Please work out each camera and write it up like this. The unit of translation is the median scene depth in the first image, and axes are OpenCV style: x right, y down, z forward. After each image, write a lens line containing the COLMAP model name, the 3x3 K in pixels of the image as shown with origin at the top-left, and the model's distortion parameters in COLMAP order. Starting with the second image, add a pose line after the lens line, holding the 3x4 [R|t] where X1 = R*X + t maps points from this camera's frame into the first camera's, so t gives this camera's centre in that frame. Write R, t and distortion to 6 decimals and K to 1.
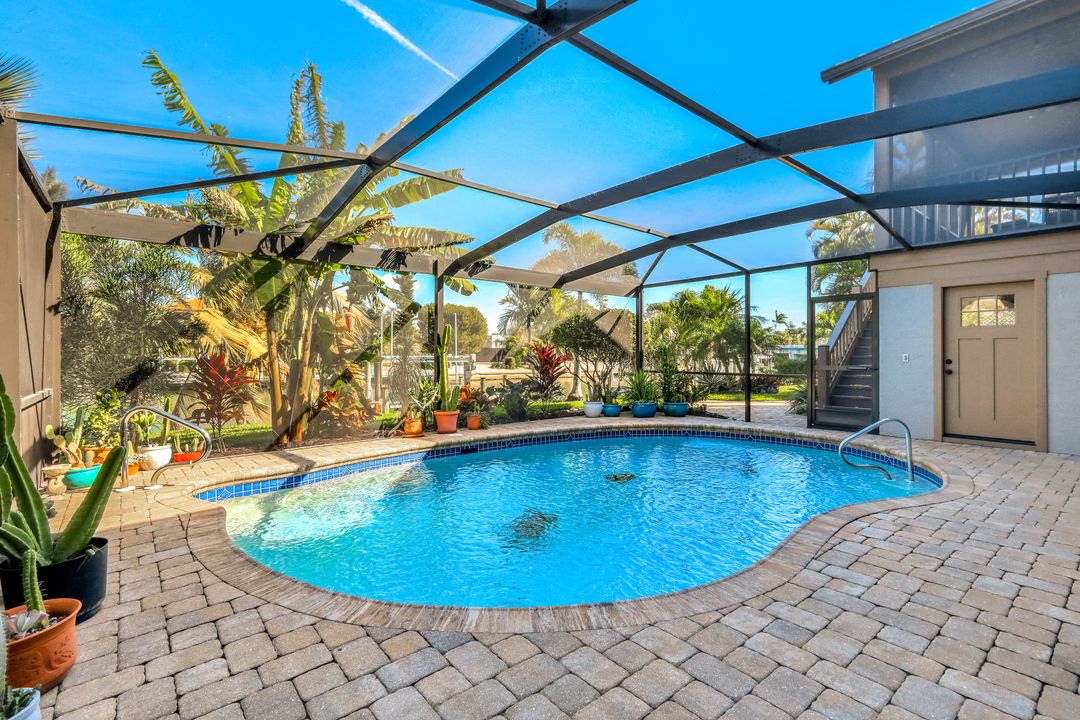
lens RADIAL K [[496.2, 0, 542.5], [0, 496.2, 356.6], [0, 0, 1]] dist [0.000367, -0.000259]
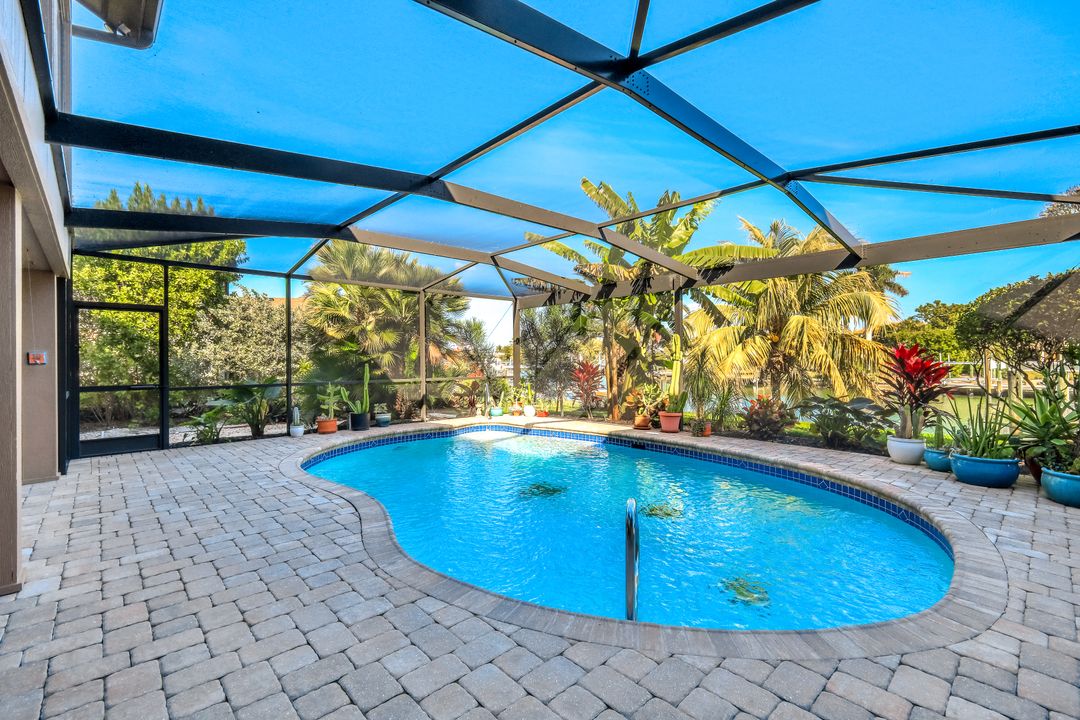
lens RADIAL K [[471.8, 0, 542.7], [0, 471.8, 361.4], [0, 0, 1]] dist [0.001165, 0.000063]
pose [[0.068999, 0.004771, -0.997605, 1.802527], [-0.001294, 0.999988, 0.004693, -0.020518], [0.997616, 0.000967, 0.069005, 1.384519]]
